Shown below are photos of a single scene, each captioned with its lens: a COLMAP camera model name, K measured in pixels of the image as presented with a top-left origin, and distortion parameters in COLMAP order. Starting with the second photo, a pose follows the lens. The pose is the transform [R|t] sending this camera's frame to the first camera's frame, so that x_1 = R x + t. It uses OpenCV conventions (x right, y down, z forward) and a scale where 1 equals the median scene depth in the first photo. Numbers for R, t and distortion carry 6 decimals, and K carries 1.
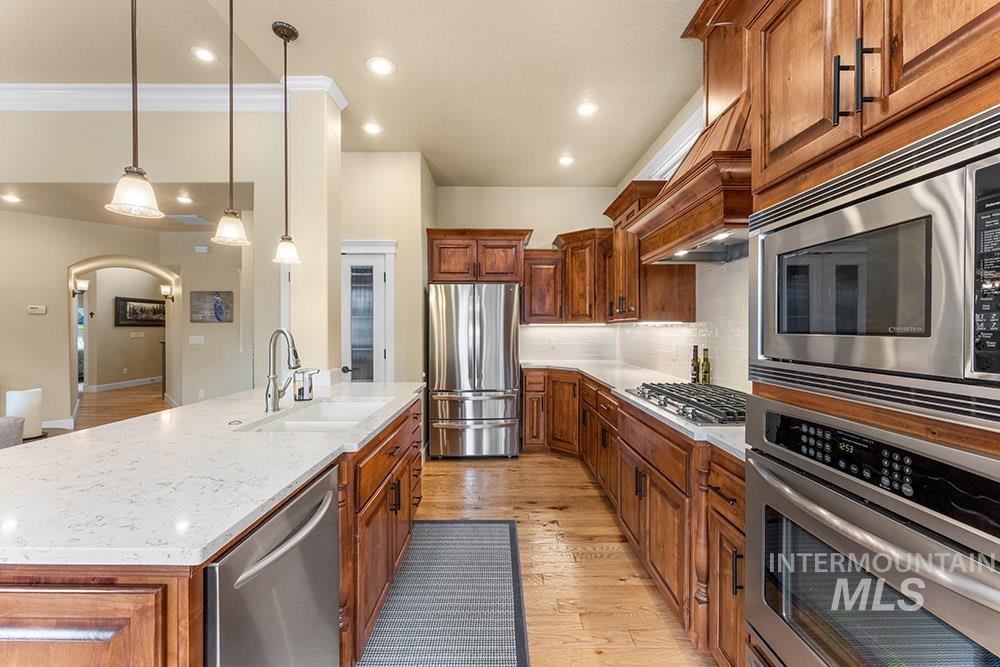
lens RADIAL K [[410.0, 0, 501.7], [0, 410.0, 332.6], [0, 0, 1]] dist [-0.000130, -0.000078]
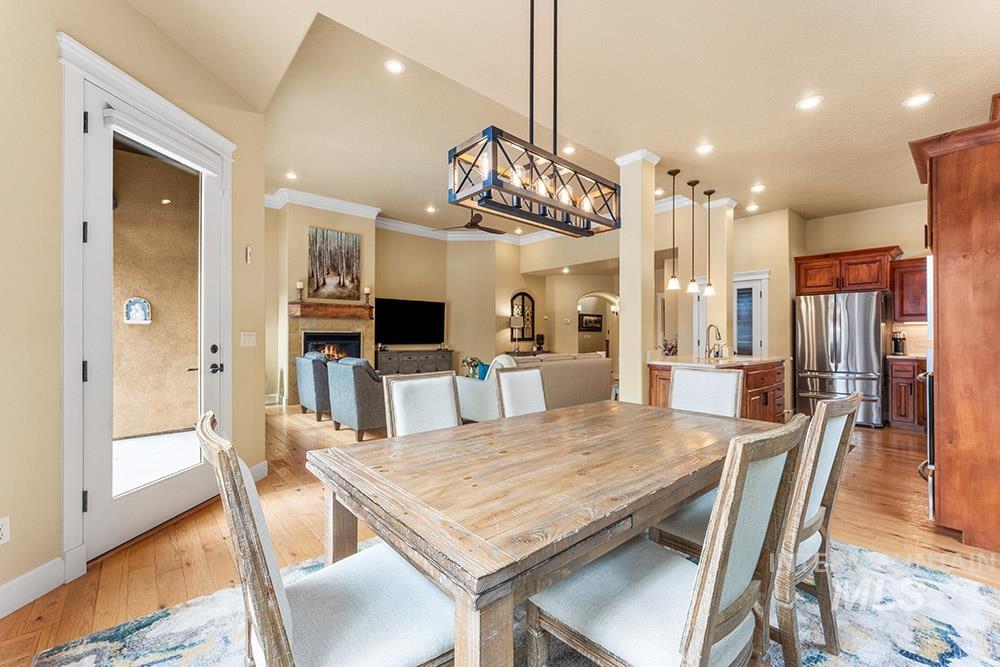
lens RADIAL K [[410.0, 0, 501.7], [0, 410.0, 332.6], [0, 0, 1]] dist [-0.000130, -0.000078]
pose [[0.659213, -0.005676, -0.751934, 0.212568], [-0.008931, 0.999842, -0.015377, 0.038504], [0.751903, 0.016852, 0.659058, -0.691748]]
